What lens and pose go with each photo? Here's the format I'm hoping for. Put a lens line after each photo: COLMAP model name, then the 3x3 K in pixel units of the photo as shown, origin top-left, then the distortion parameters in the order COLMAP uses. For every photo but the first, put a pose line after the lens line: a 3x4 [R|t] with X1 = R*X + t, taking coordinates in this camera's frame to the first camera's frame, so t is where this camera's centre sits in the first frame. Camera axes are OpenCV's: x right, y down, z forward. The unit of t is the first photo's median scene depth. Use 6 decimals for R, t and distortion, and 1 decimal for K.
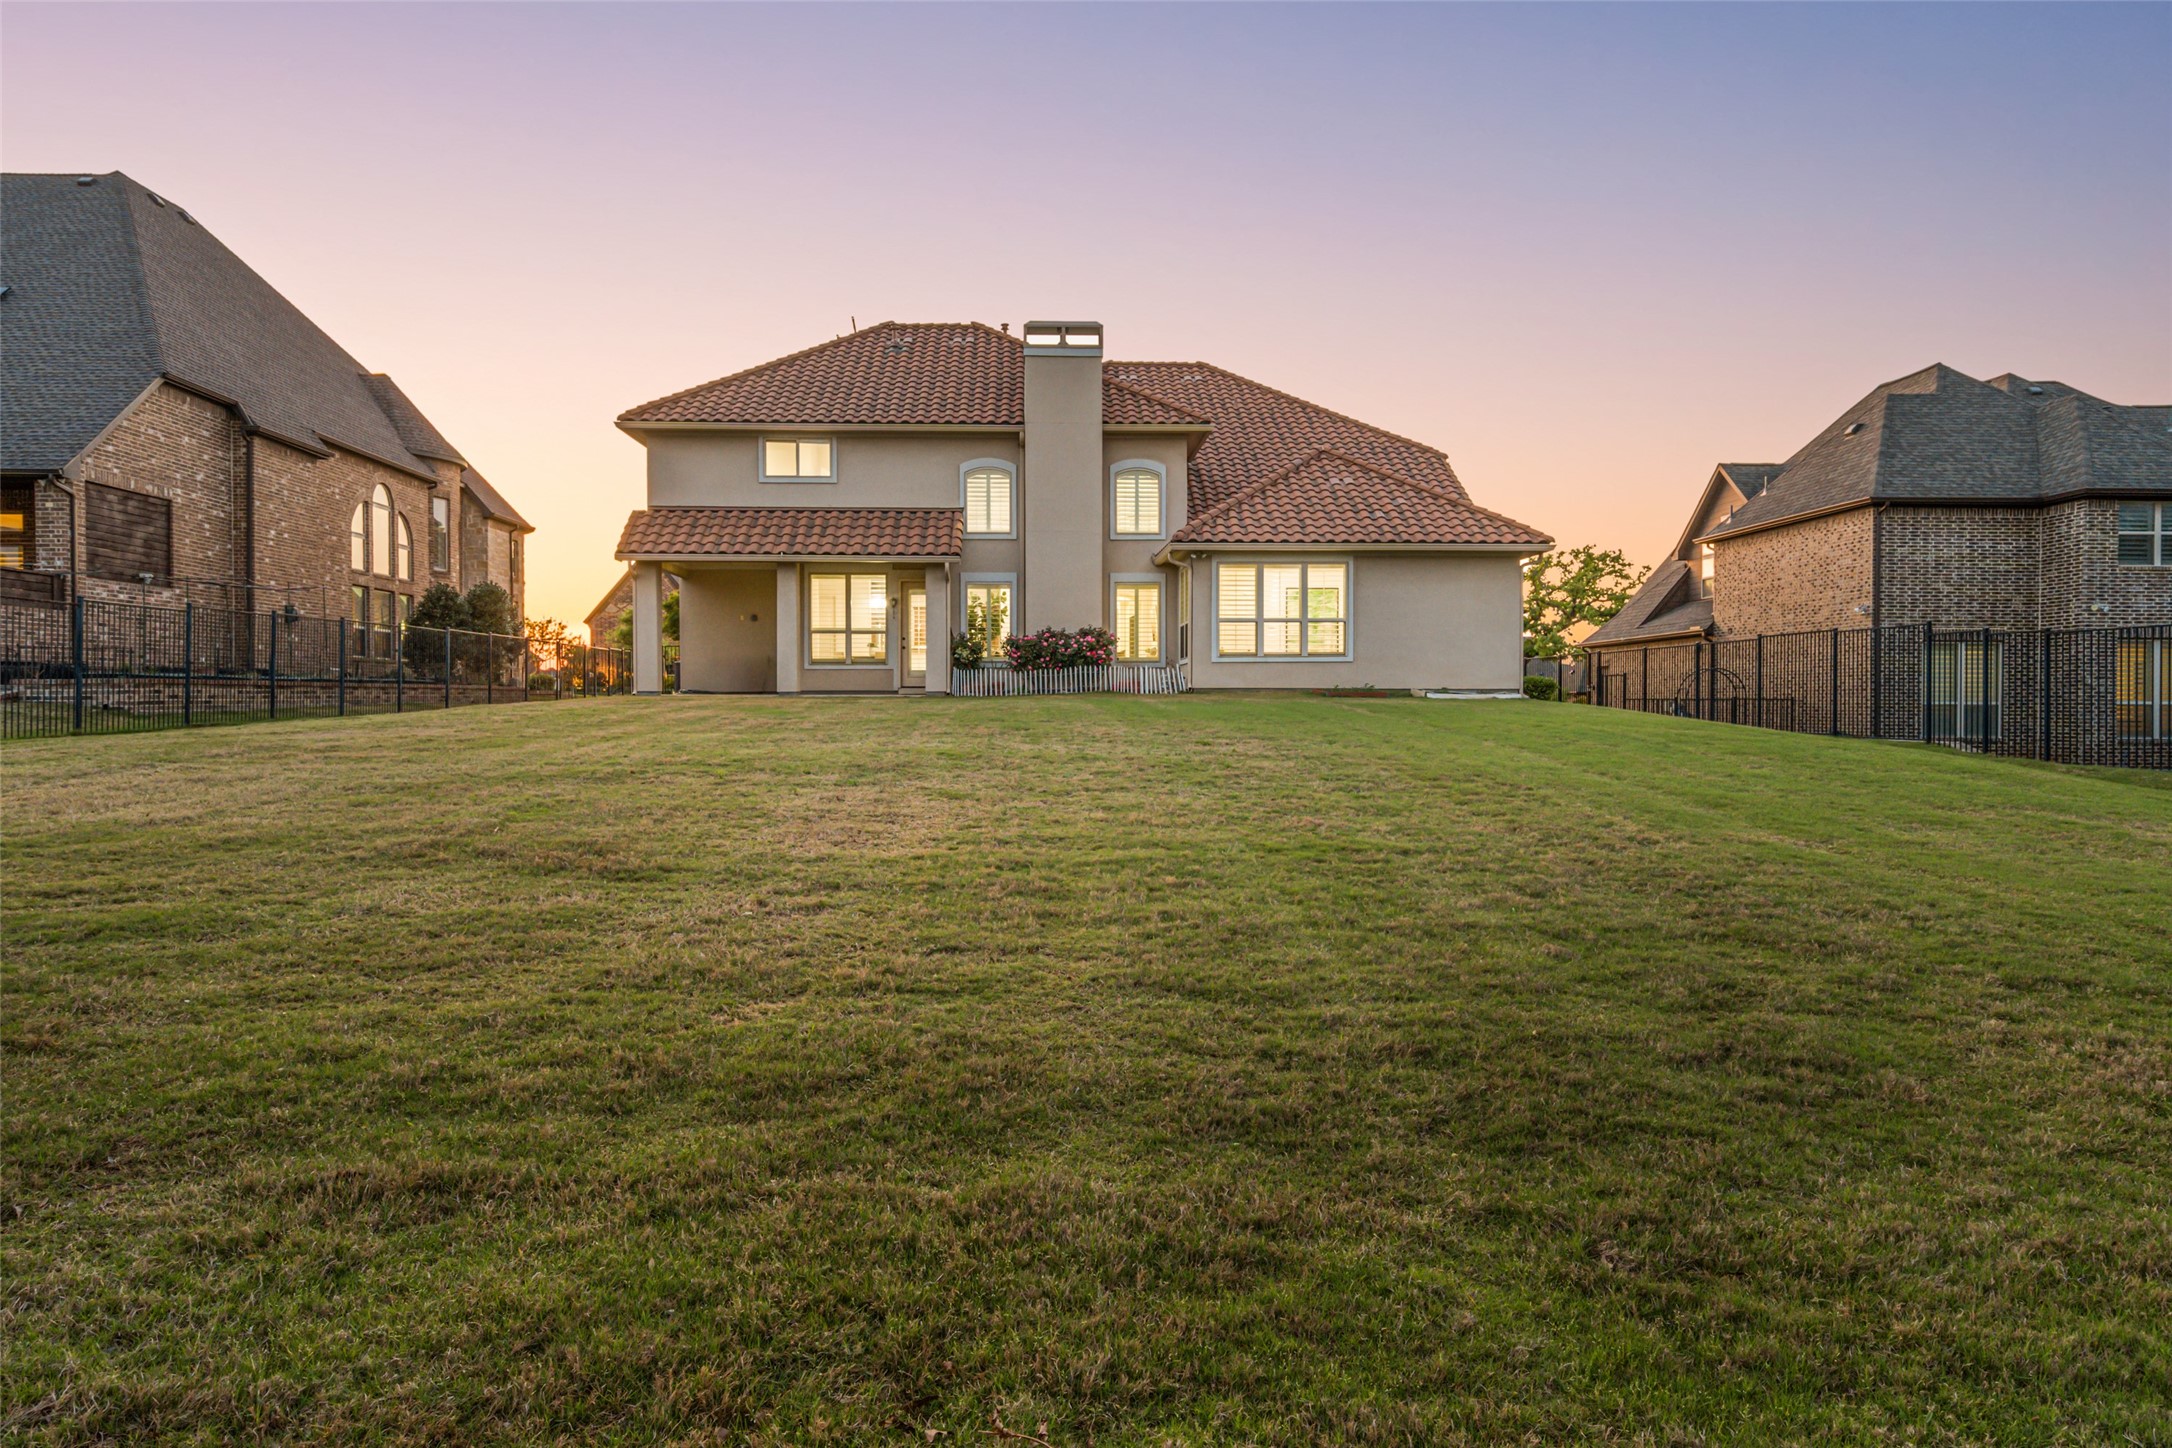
lens RADIAL K [[1400.8, 0, 1097.3], [0, 1400.8, 725.9], [0, 0, 1]] dist [0.020322, -0.004686]
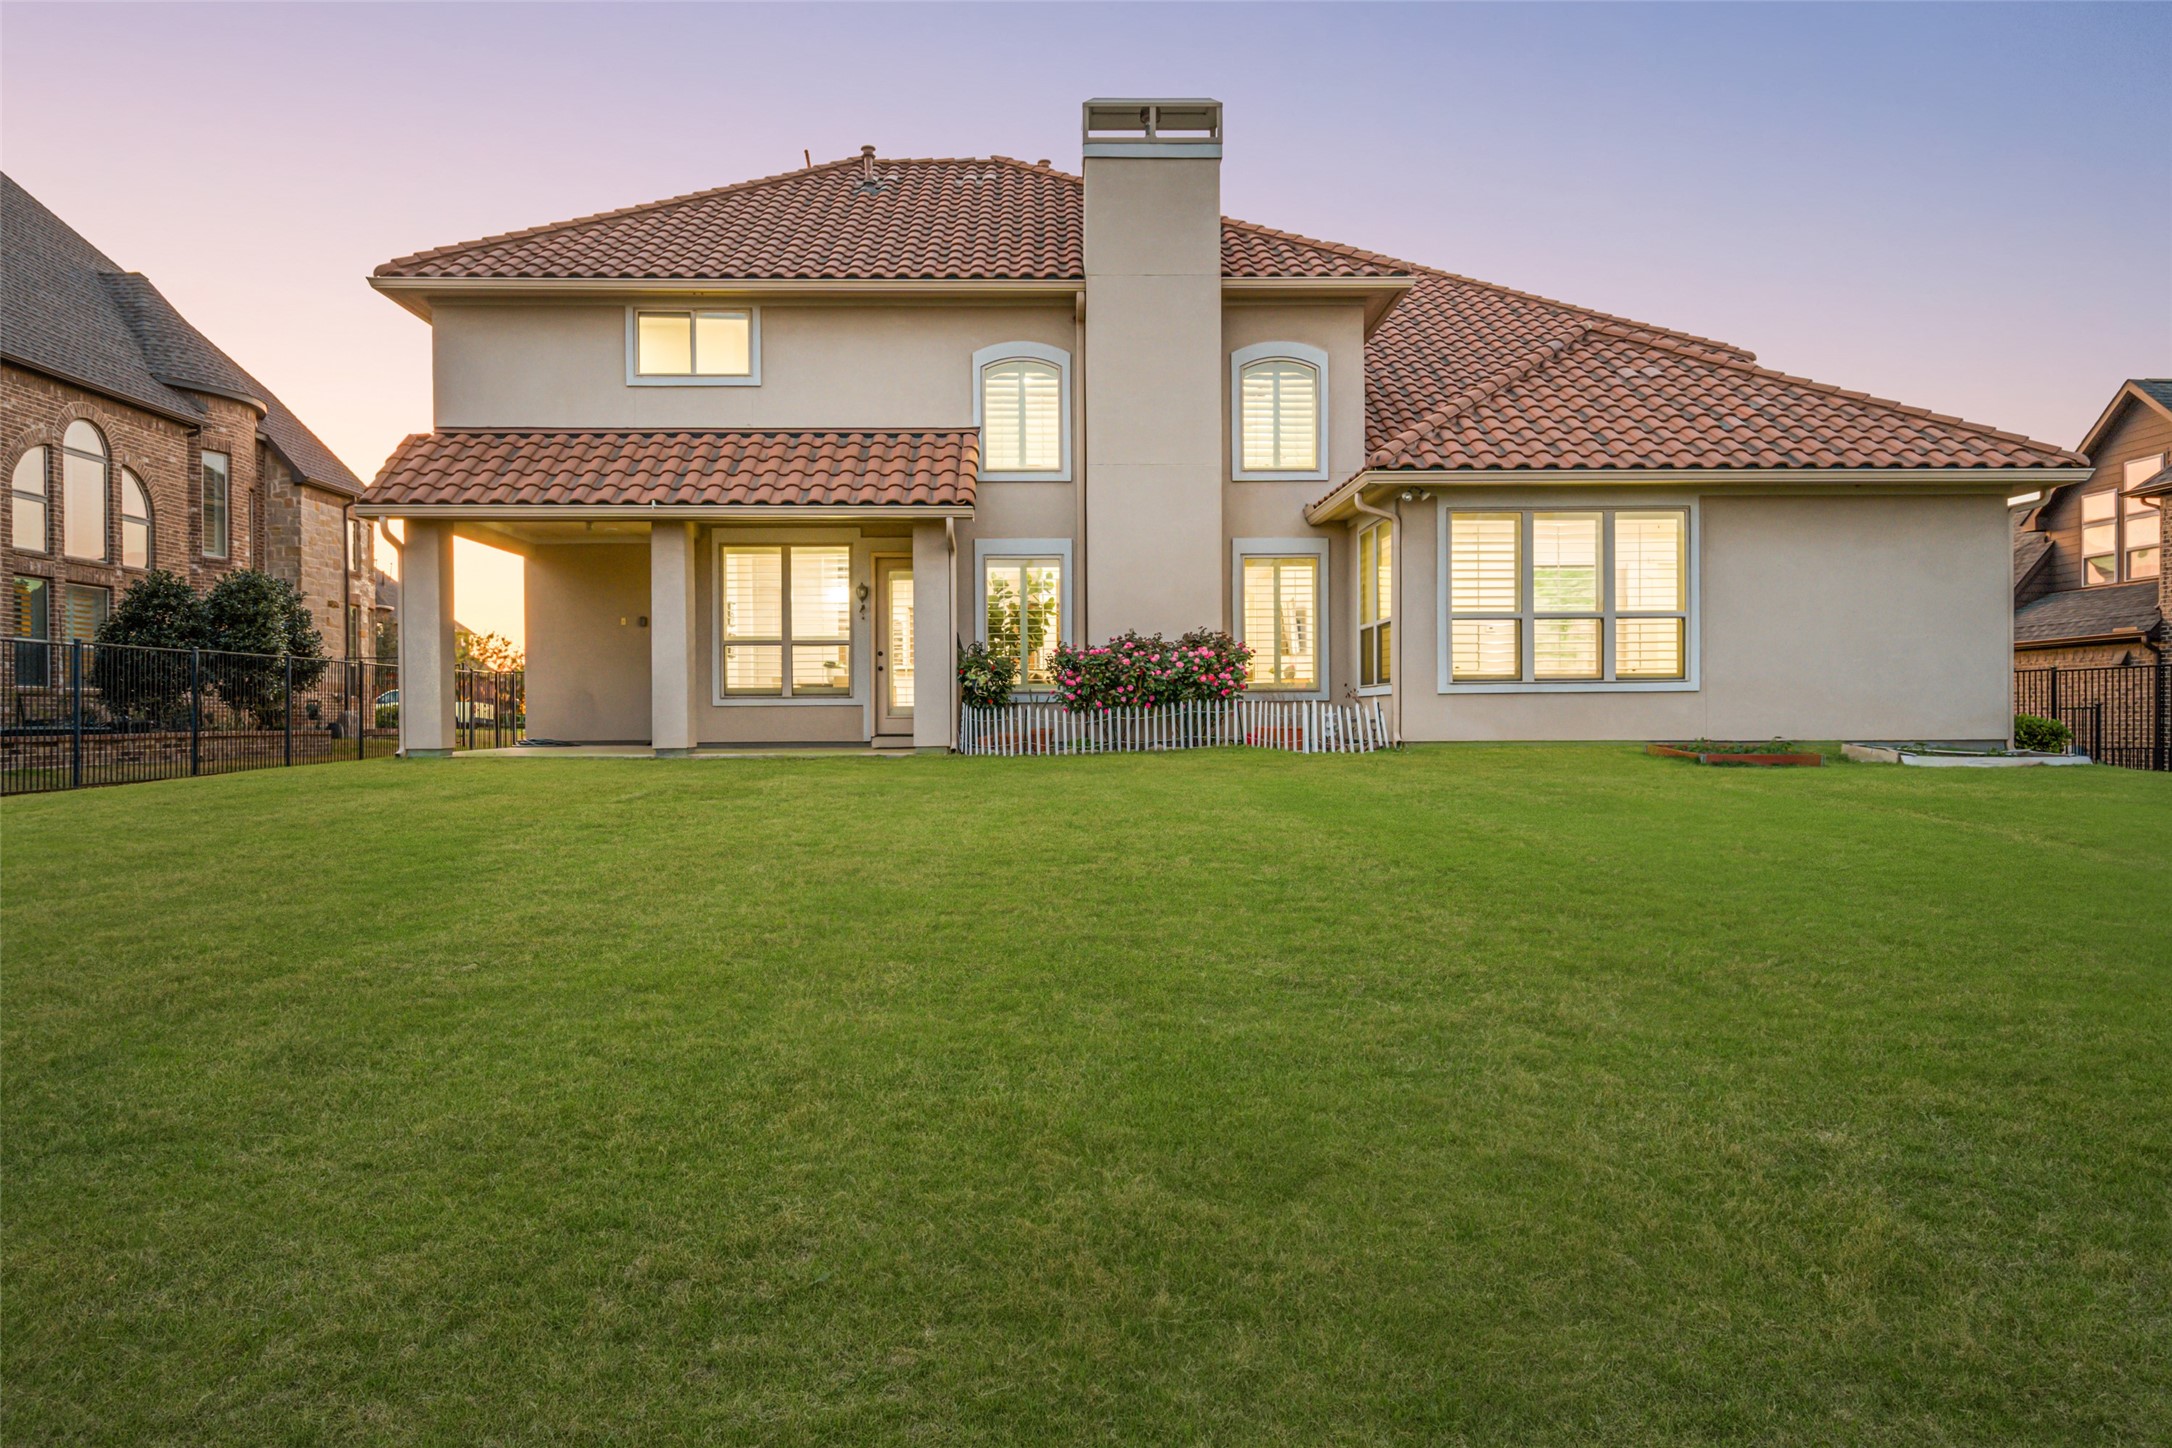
lens RADIAL K [[1400.8, 0, 1082.0], [0, 1400.8, 722.5], [0, 0, 1]] dist [0.020322, -0.004686]
pose [[0.999629, -0.004628, -0.026823, -0.038107], [0.004294, 0.999913, -0.012508, -0.026223], [0.026878, 0.012389, 0.999562, 0.423389]]
